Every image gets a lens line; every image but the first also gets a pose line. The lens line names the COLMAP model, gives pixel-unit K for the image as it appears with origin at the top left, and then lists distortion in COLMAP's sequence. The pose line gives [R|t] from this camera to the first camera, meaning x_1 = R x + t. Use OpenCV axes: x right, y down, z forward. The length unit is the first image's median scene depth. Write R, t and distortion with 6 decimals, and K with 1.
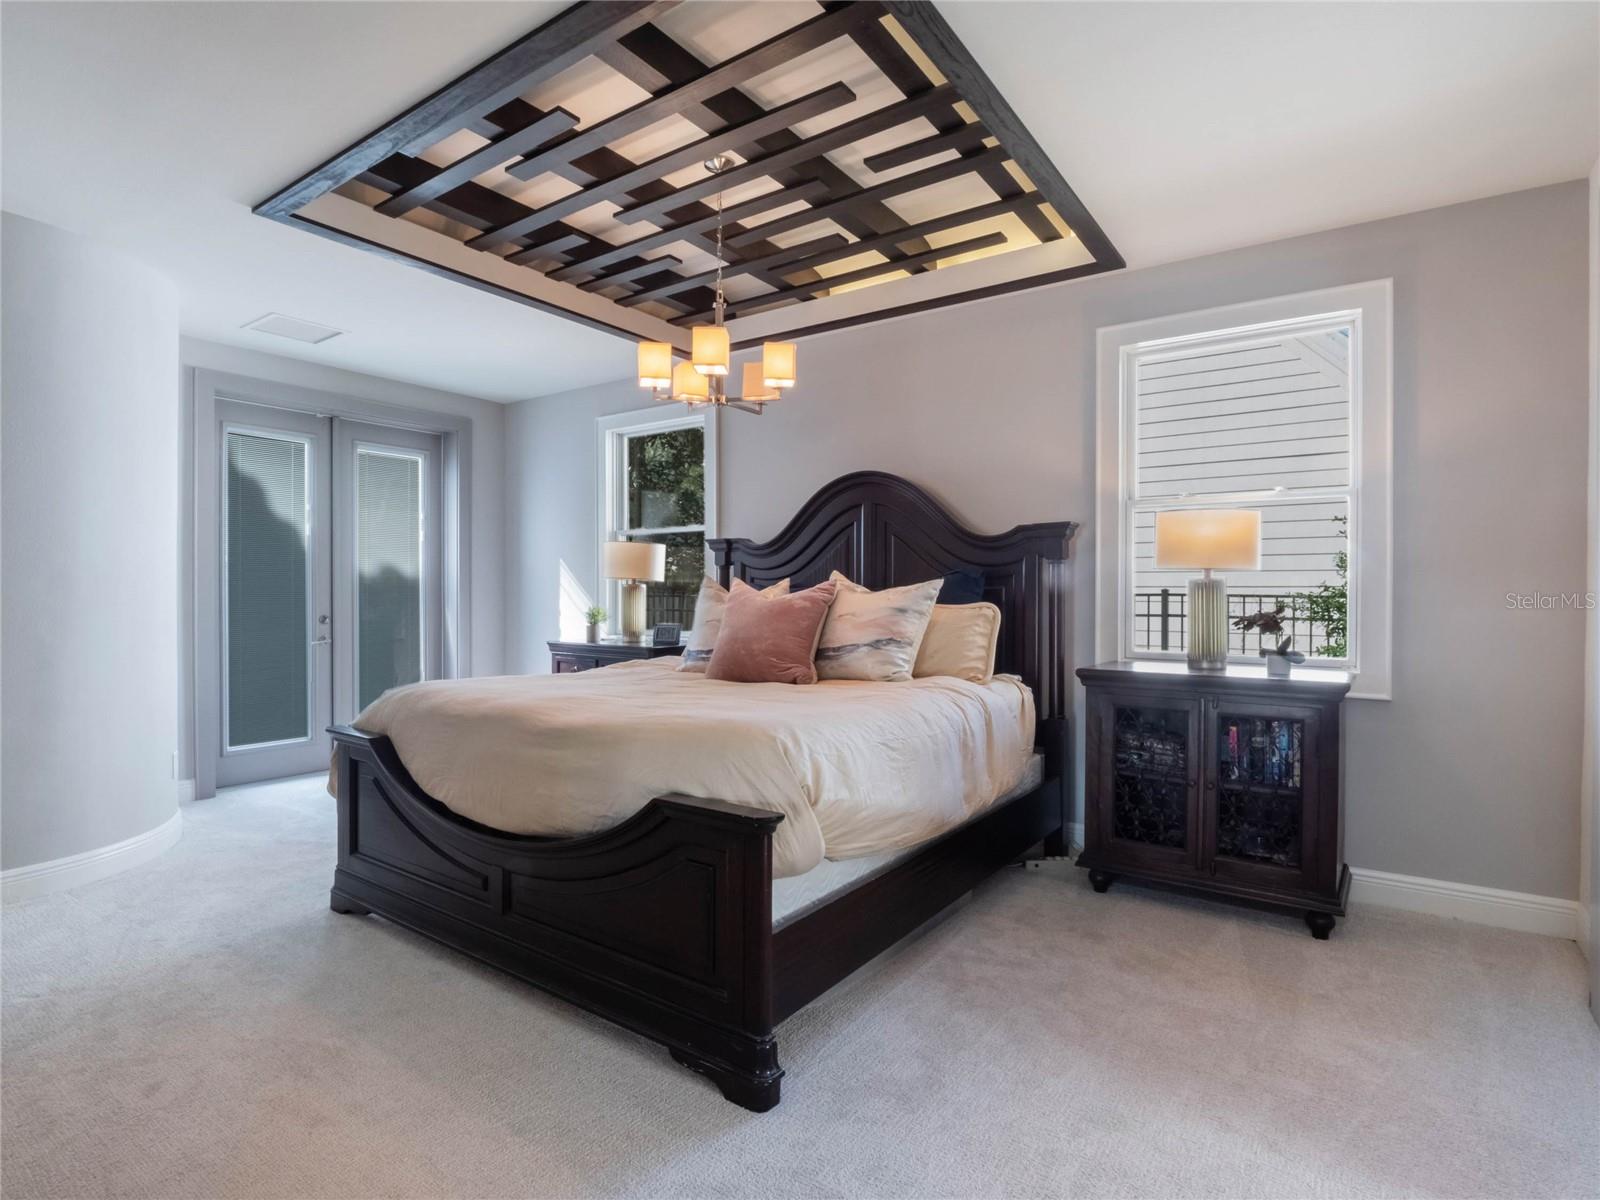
lens RADIAL K [[805.9, 0, 807.4], [0, 805.9, 595.2], [0, 0, 1]] dist [-0.009147, -0.001887]
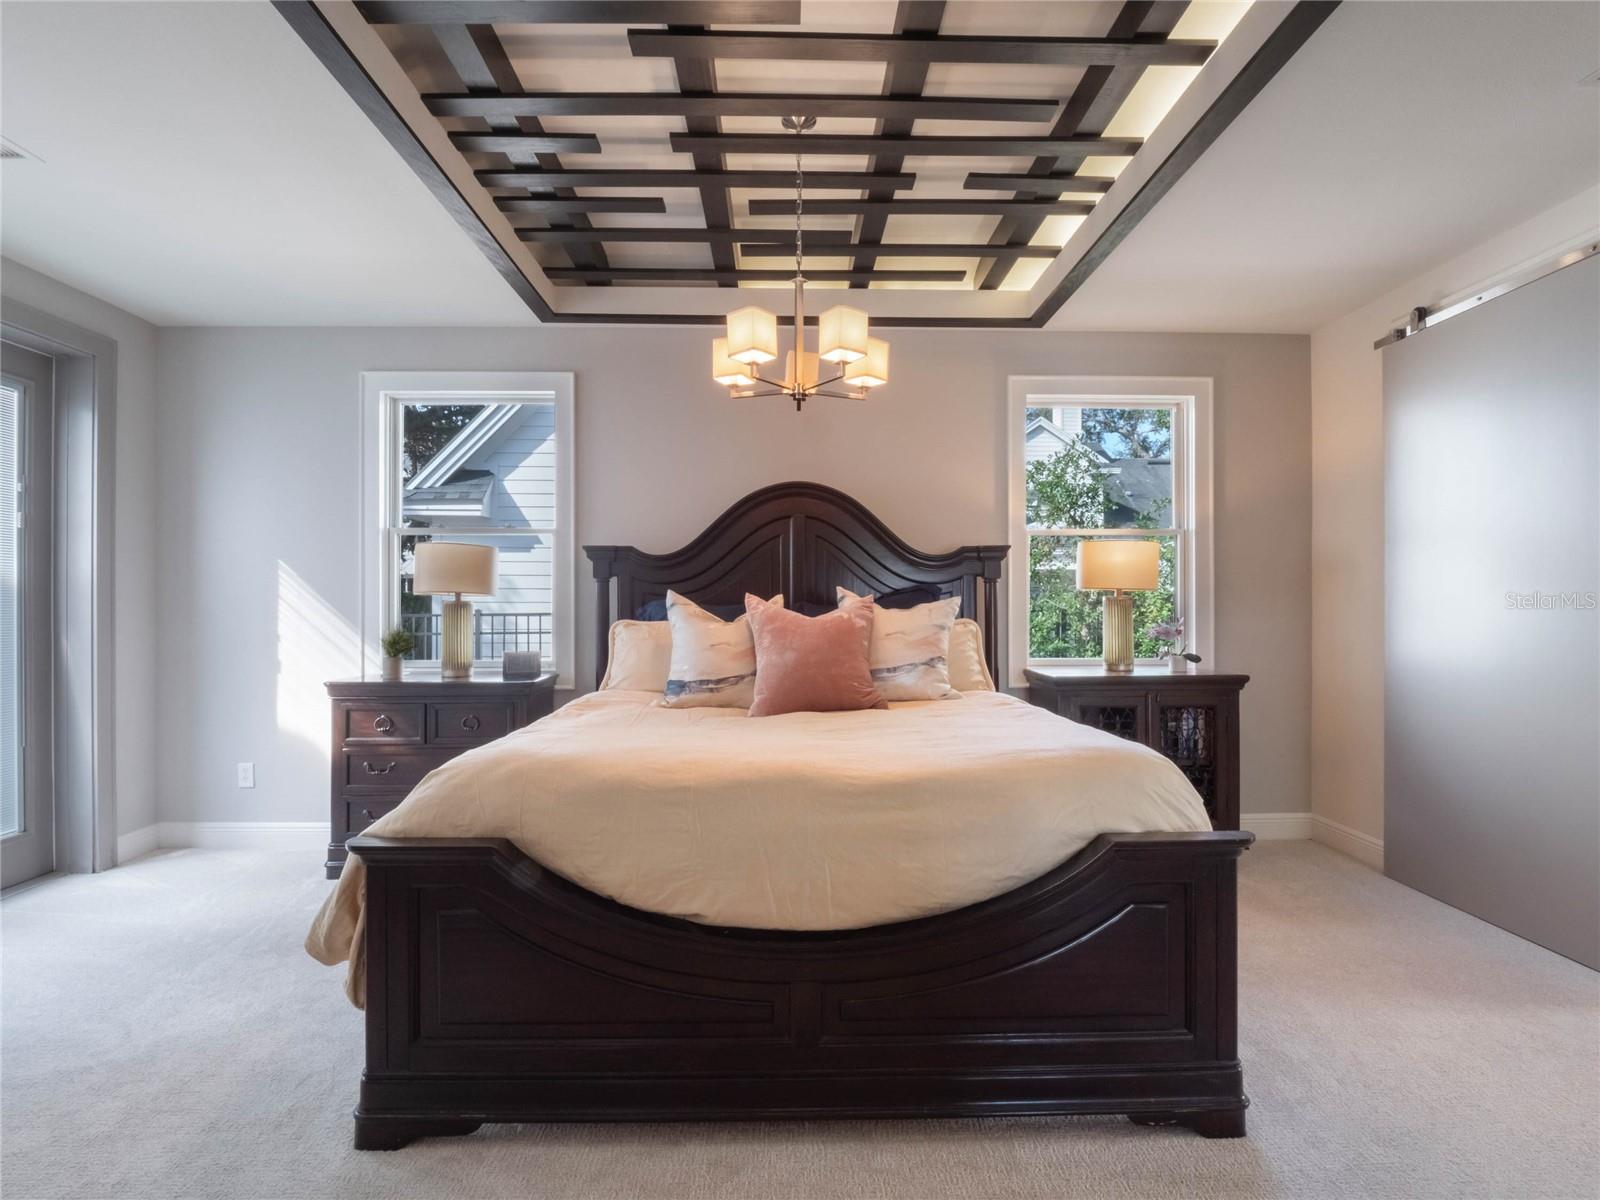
lens RADIAL K [[805.9, 0, 801.0], [0, 805.9, 601.9], [0, 0, 1]] dist [-0.009147, -0.001887]
pose [[0.806727, -0.000182, 0.590924, -0.605625], [0.005976, 0.999951, -0.007851, -0.006090], [-0.590894, 0.009865, 0.806689, 0.290434]]
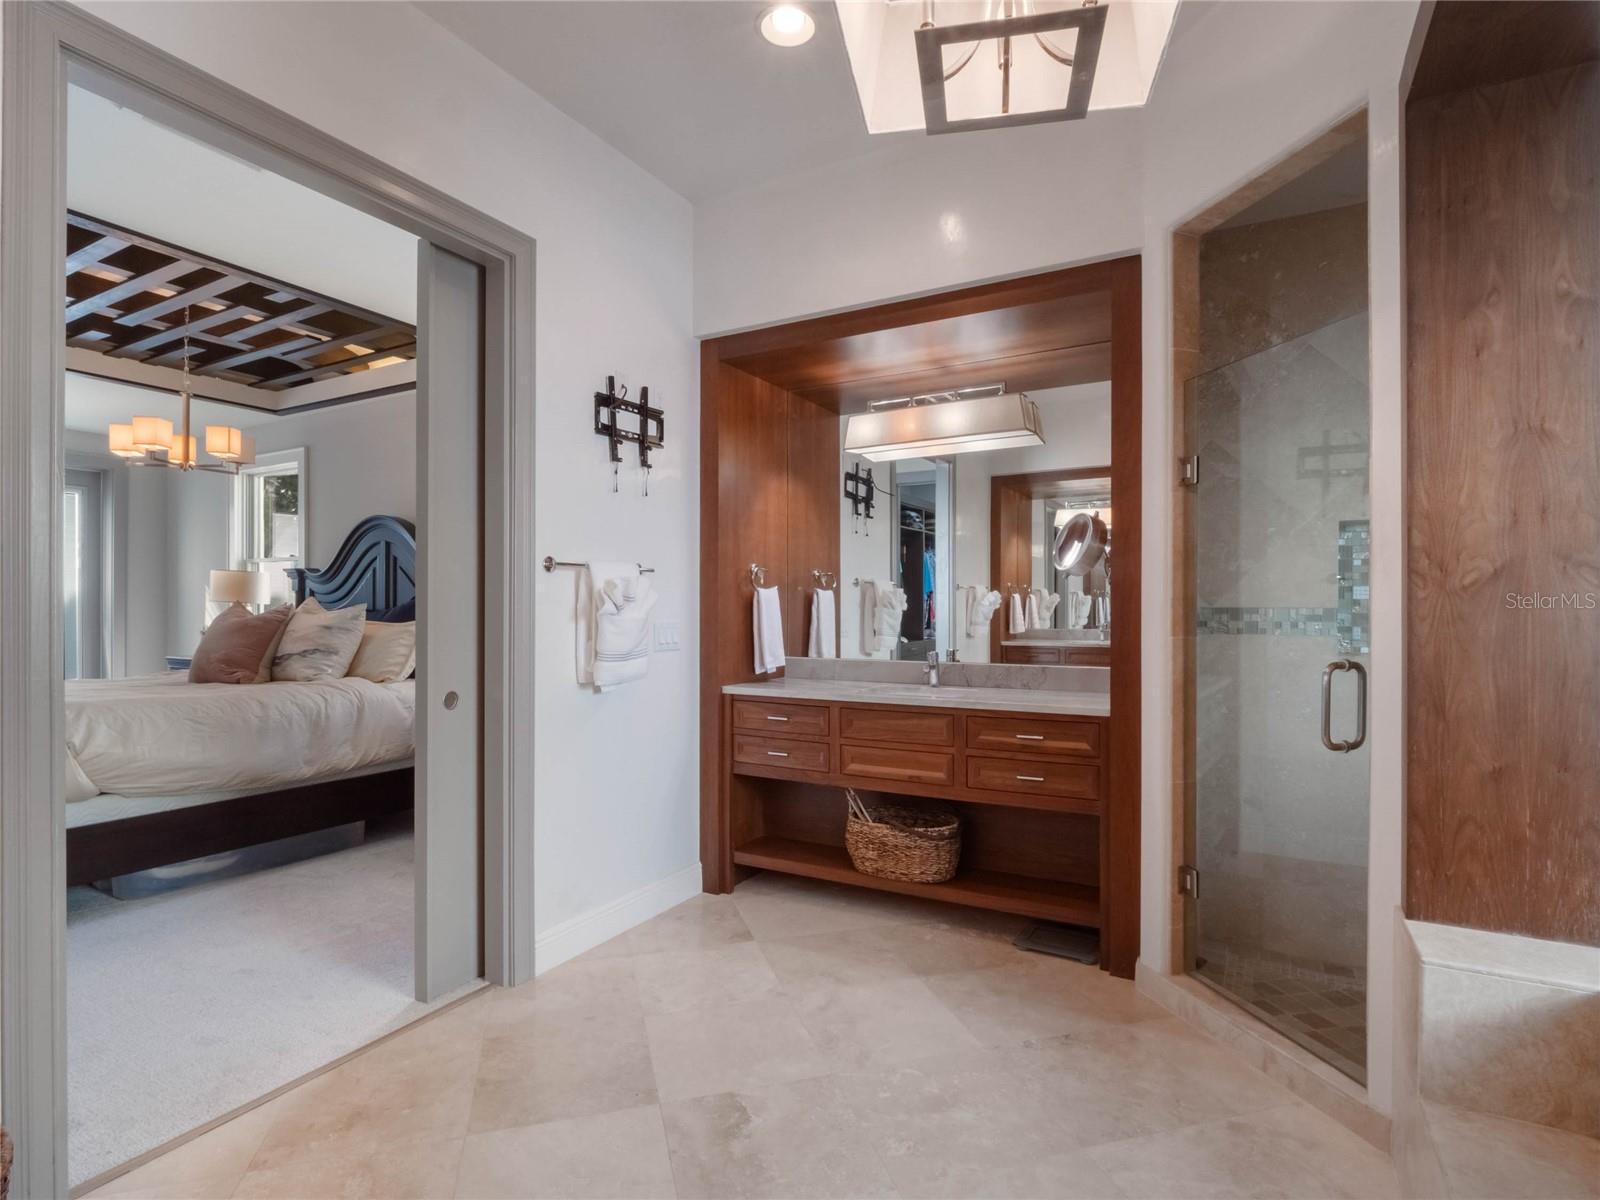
lens RADIAL K [[836.5, 0, 793.4], [0, 836.5, 609.7], [0, 0, 1]] dist [-0.005147, 0.000830]
pose [[0.996638, -0.005961, 0.081712, 0.750093], [0.006227, 0.999976, -0.002995, -0.001515], [-0.081692, 0.003494, 0.996651, -0.415015]]
